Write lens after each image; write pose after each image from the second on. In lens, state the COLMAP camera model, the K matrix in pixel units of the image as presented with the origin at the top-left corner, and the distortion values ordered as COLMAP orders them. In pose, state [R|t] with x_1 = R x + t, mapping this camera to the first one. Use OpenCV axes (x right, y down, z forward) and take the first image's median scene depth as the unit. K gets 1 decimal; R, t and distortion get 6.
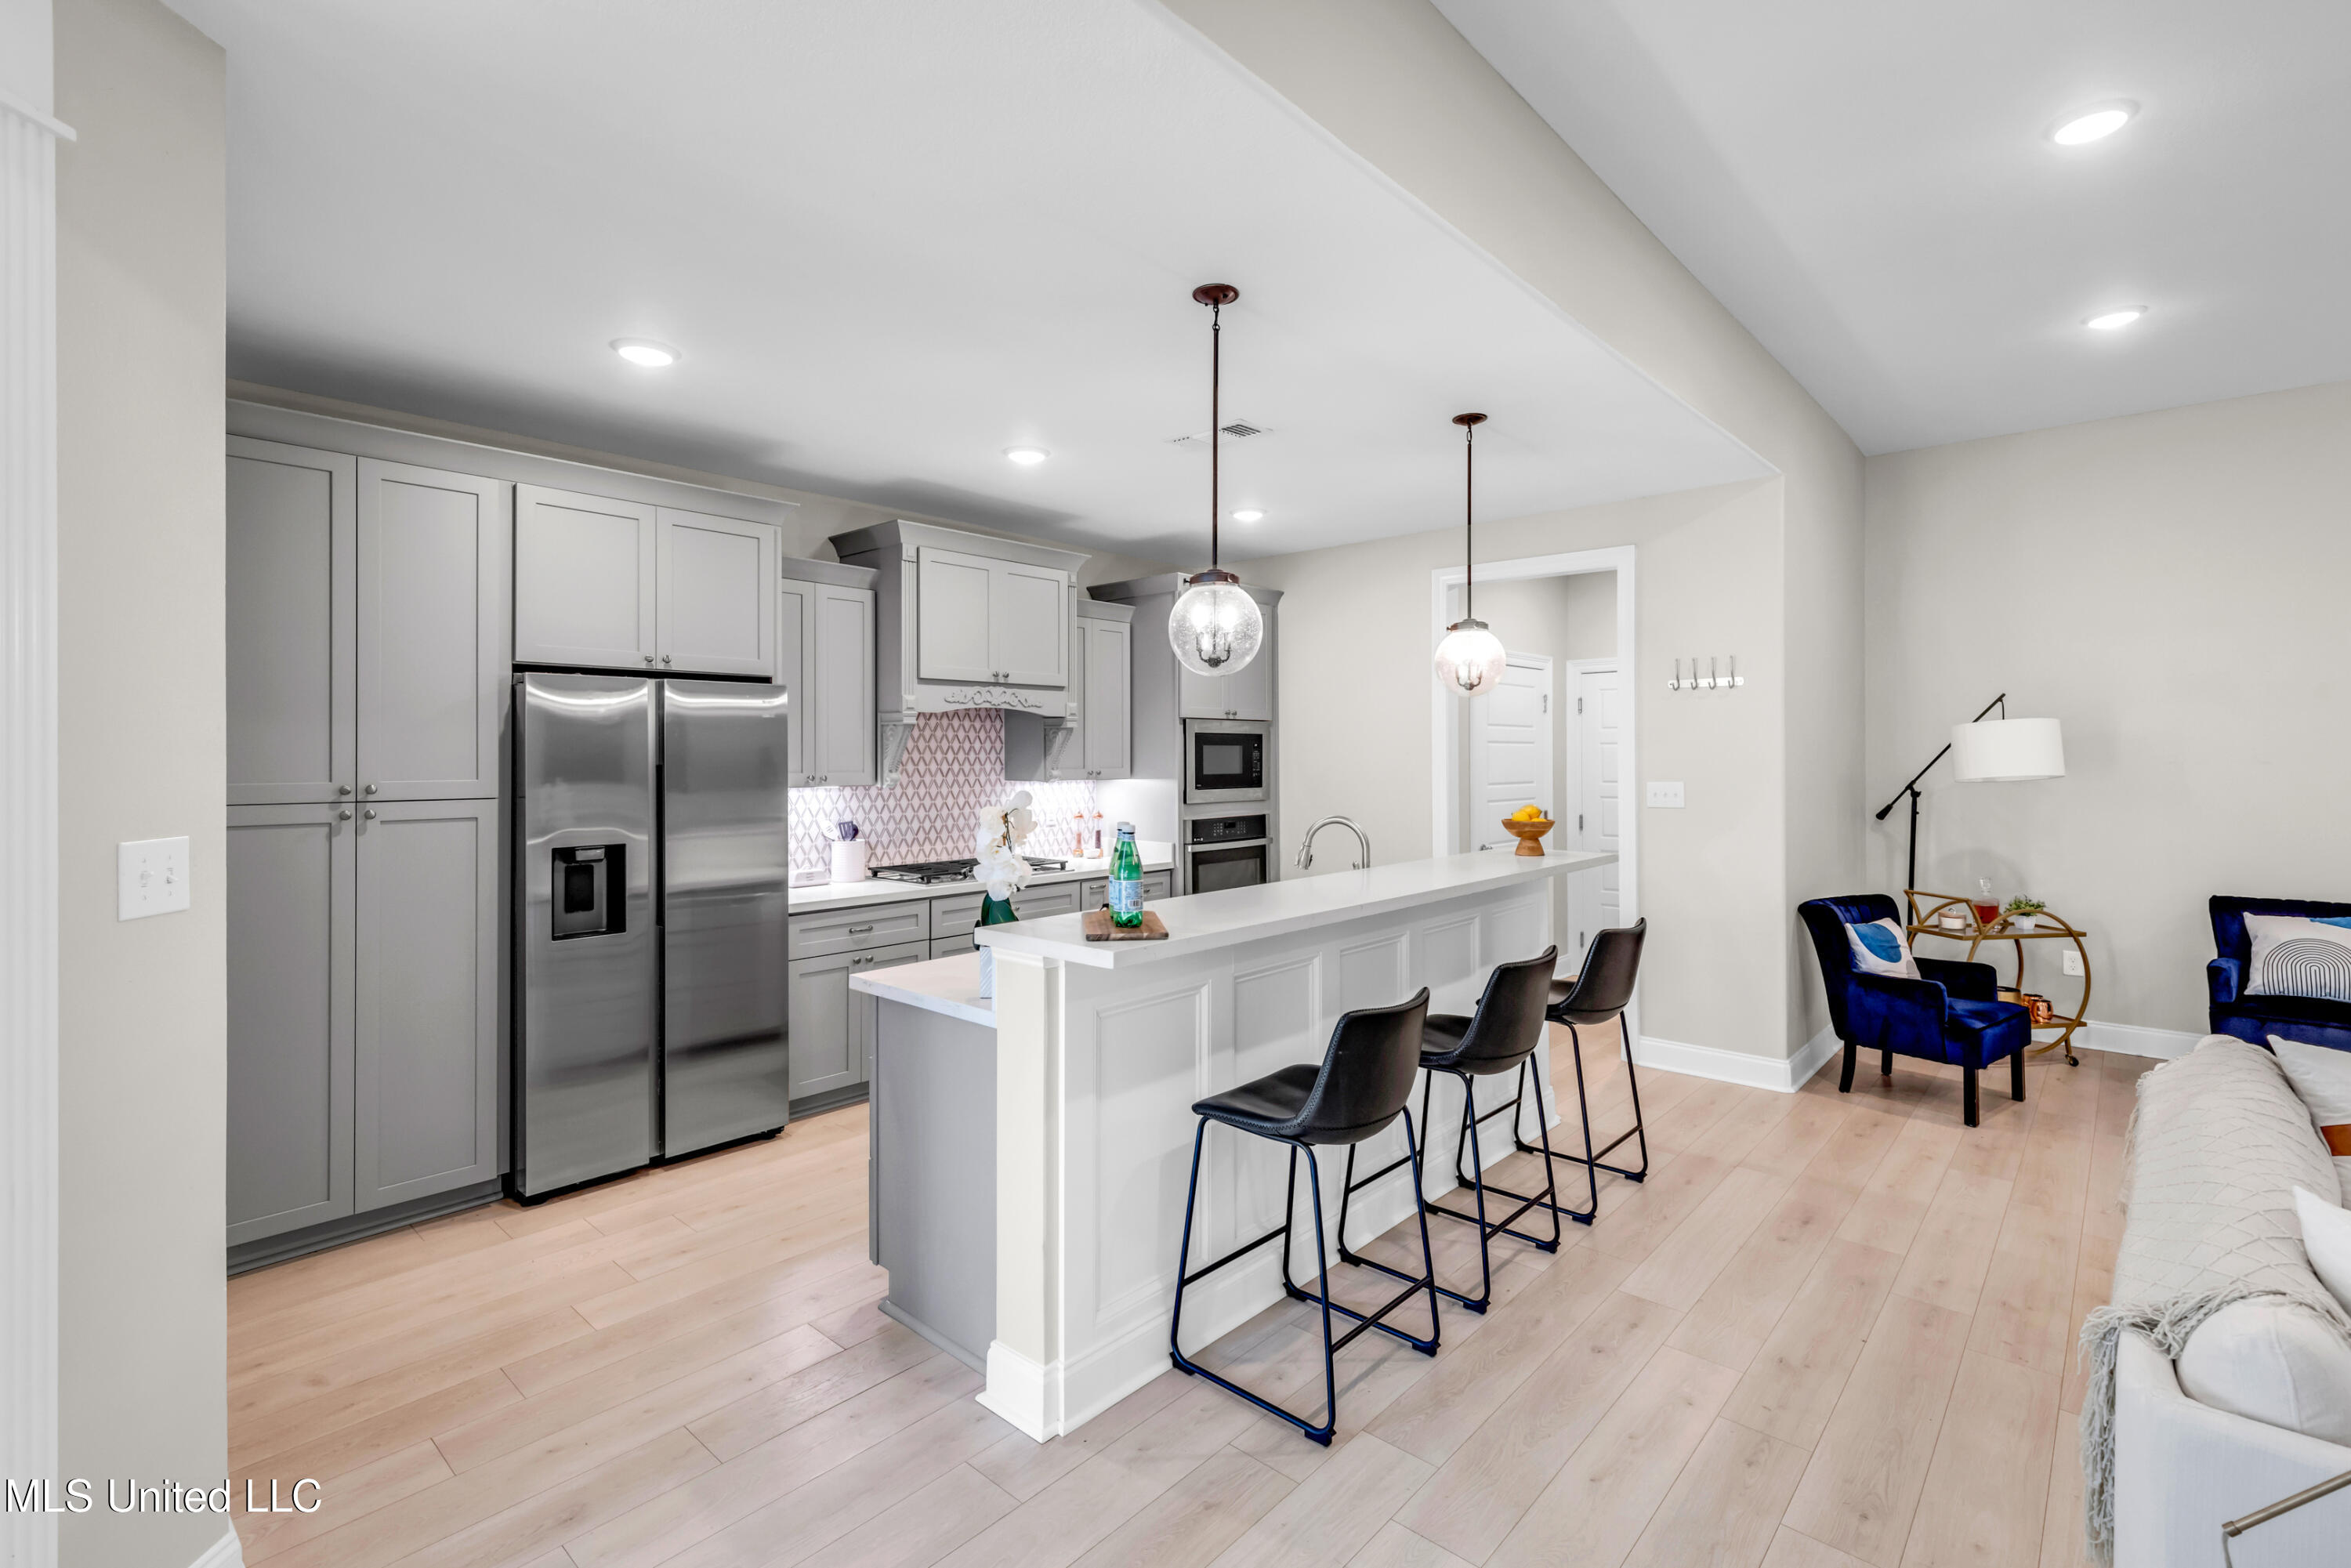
lens RADIAL K [[1043.0, 0, 1174.6], [0, 1043.0, 763.8], [0, 0, 1]] dist [0.000901, -0.000002]
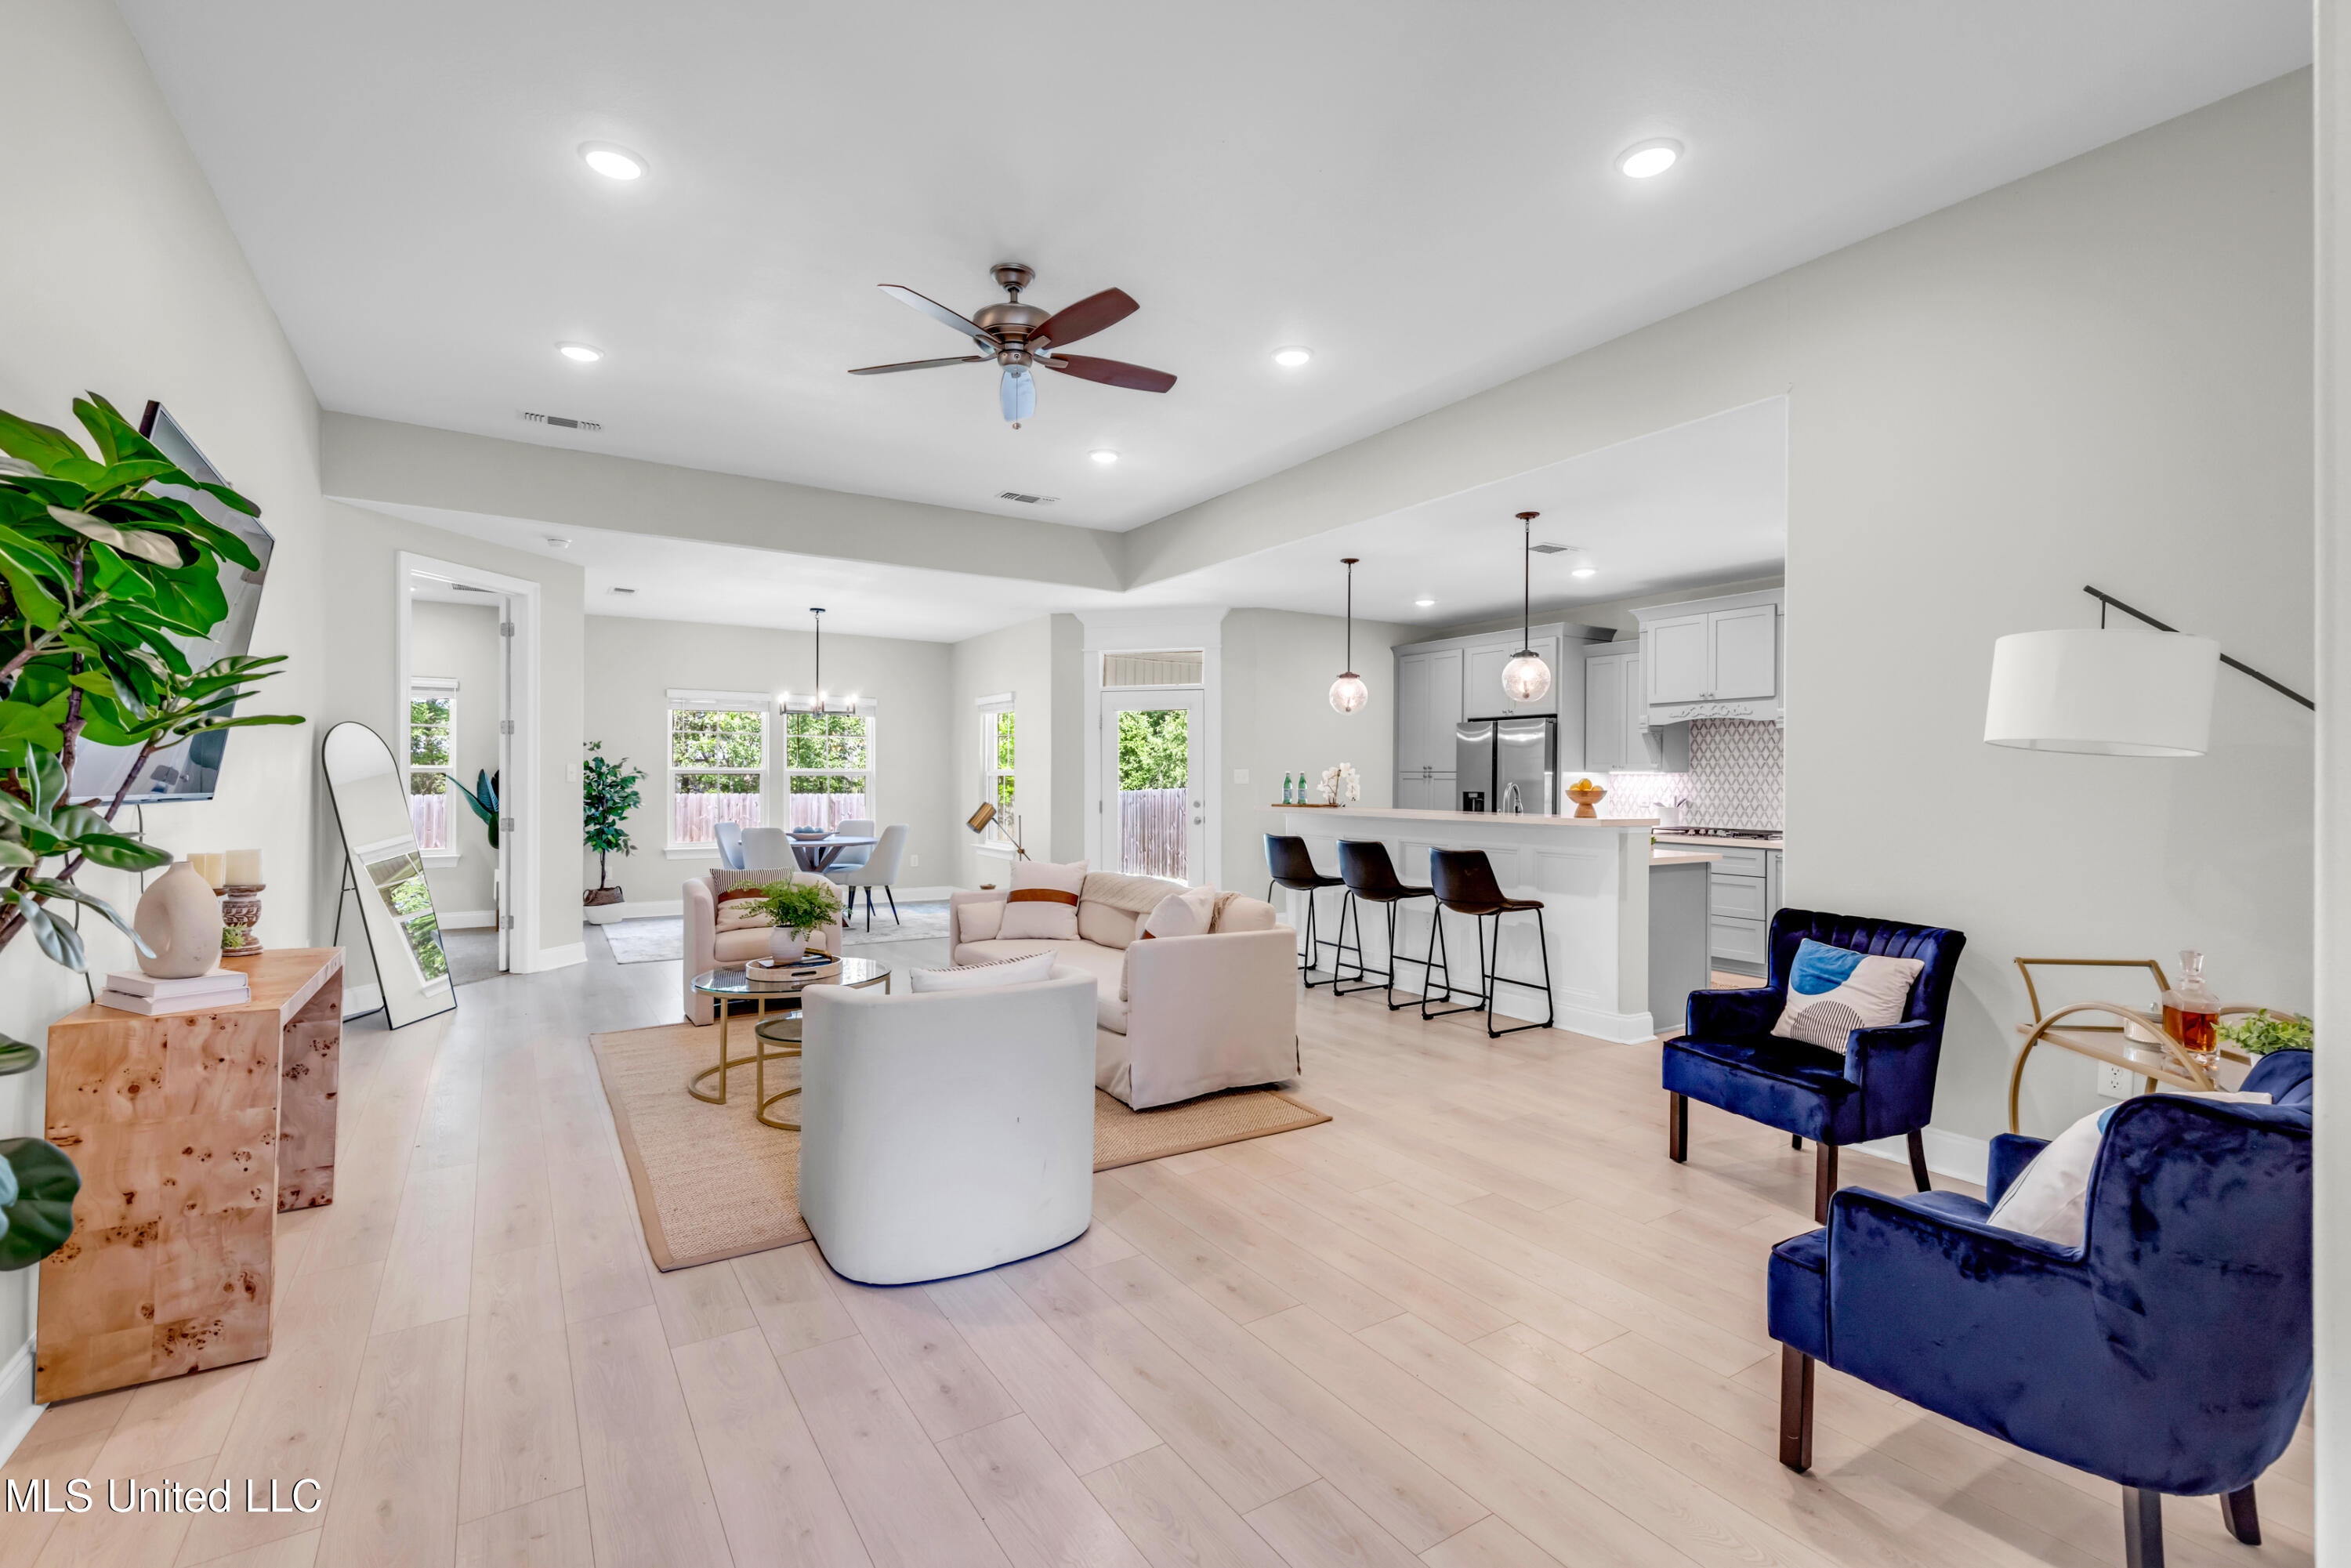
lens RADIAL K [[1084.9, 0, 1180.4], [0, 1084.9, 762.8], [0, 0, 1]] dist [0.003175, 0.000129]
pose [[-0.267354, -0.011212, -0.963533, 1.367329], [-0.014504, 0.999866, -0.007610, 0.026979], [0.963489, 0.011941, -0.267480, 0.668431]]
